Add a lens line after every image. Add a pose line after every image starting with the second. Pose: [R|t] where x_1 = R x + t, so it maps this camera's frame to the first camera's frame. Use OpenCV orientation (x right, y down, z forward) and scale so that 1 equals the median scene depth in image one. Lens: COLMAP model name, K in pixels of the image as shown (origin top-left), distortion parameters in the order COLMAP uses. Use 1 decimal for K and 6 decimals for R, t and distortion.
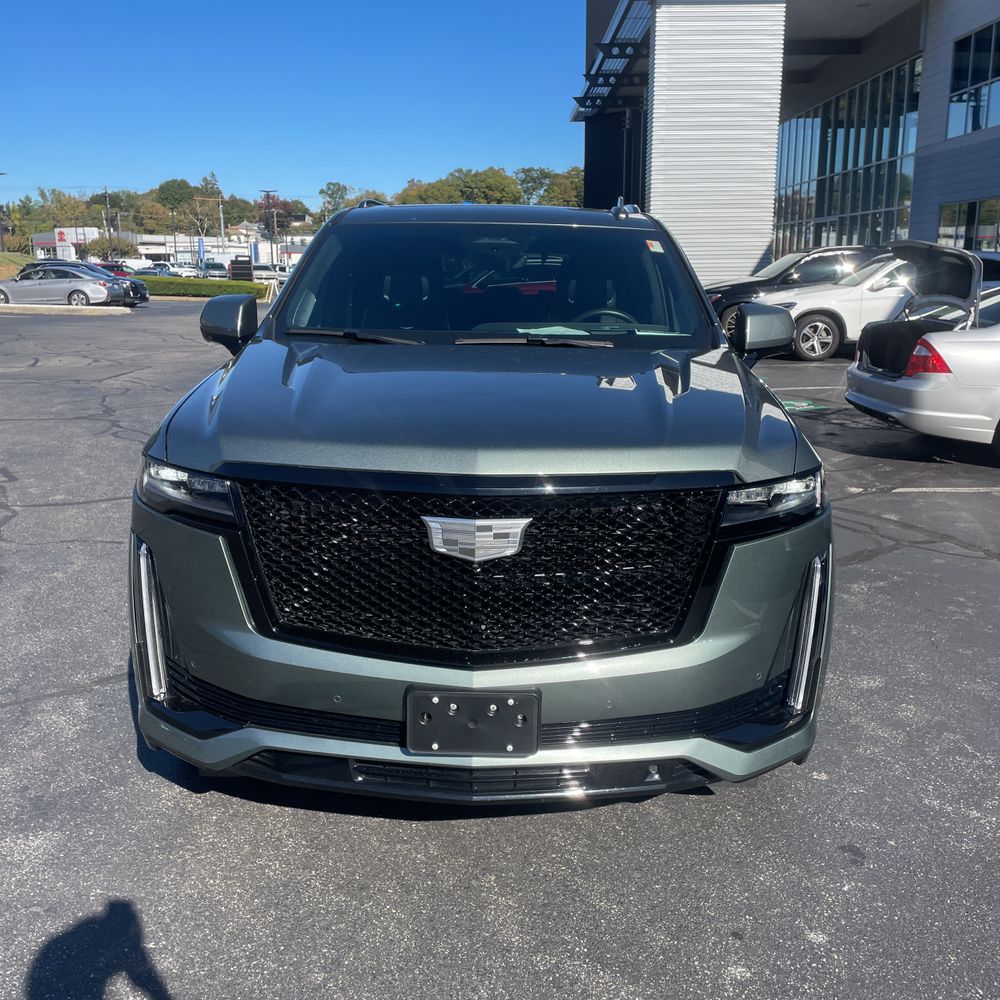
lens RADIAL K [[1013.4, 0, 500.0], [0, 1013.4, 500.0], [0, 0, 1]] dist [0.090501, -0.109899]
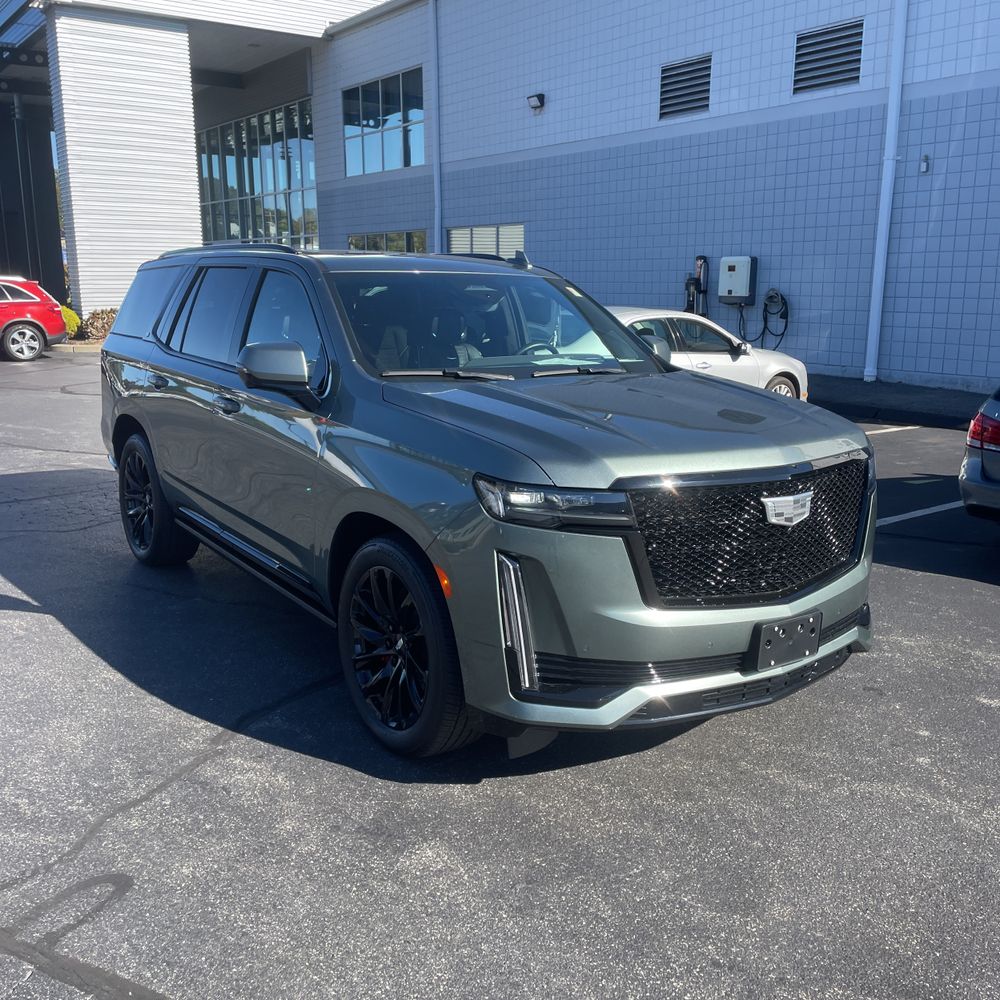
lens RADIAL K [[1013.4, 0, 500.0], [0, 1013.4, 500.0], [0, 0, 1]] dist [0.090501, -0.109899]
pose [[0.804593, -0.124818, 0.580561, -0.148101], [0.133416, 0.990662, 0.028089, -0.008751], [-0.578646, 0.054856, 0.813732, 0.008753]]
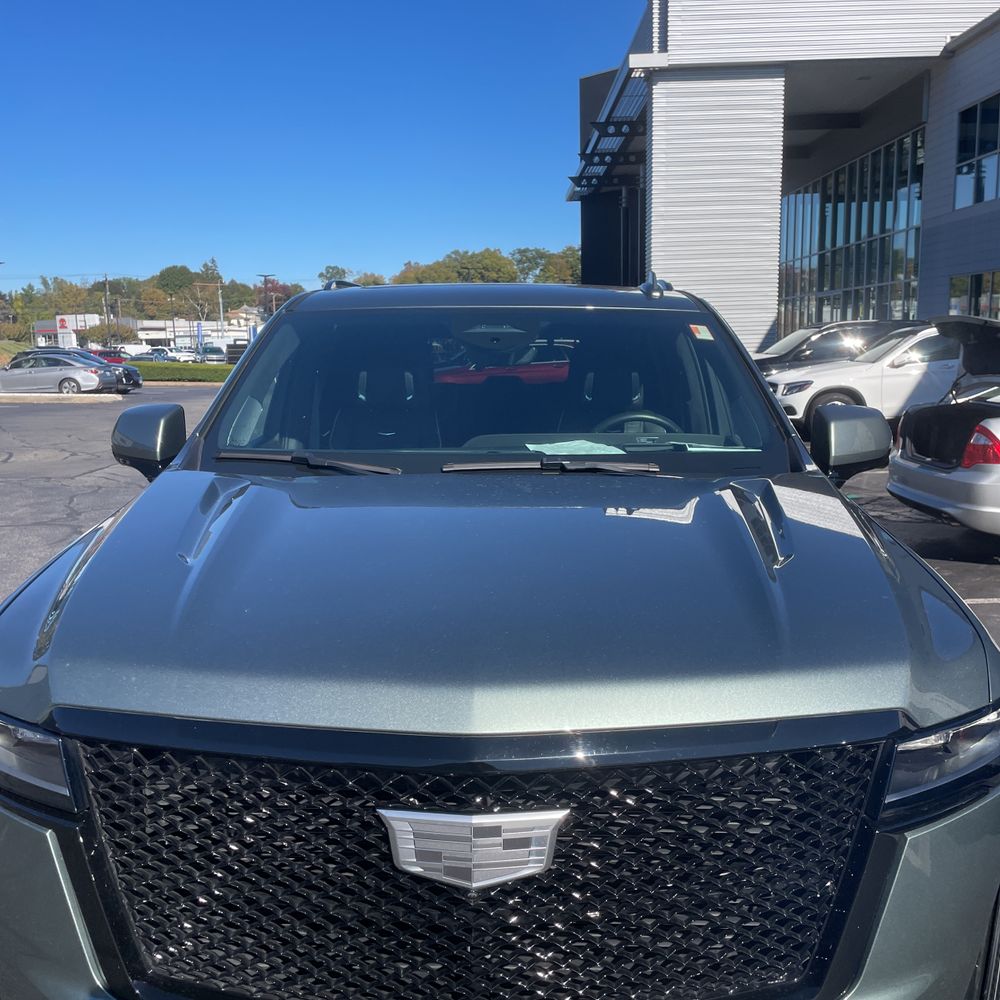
lens RADIAL K [[1008.6, 0, 498.5], [0, 1008.6, 526.7], [0, 0, 1]] dist [0.096308, -0.130513]
pose [[0.999856, -0.016822, -0.002168, -0.000618], [0.016700, 0.998734, -0.047442, -0.014643], [0.002963, 0.047399, 0.998872, 0.051730]]
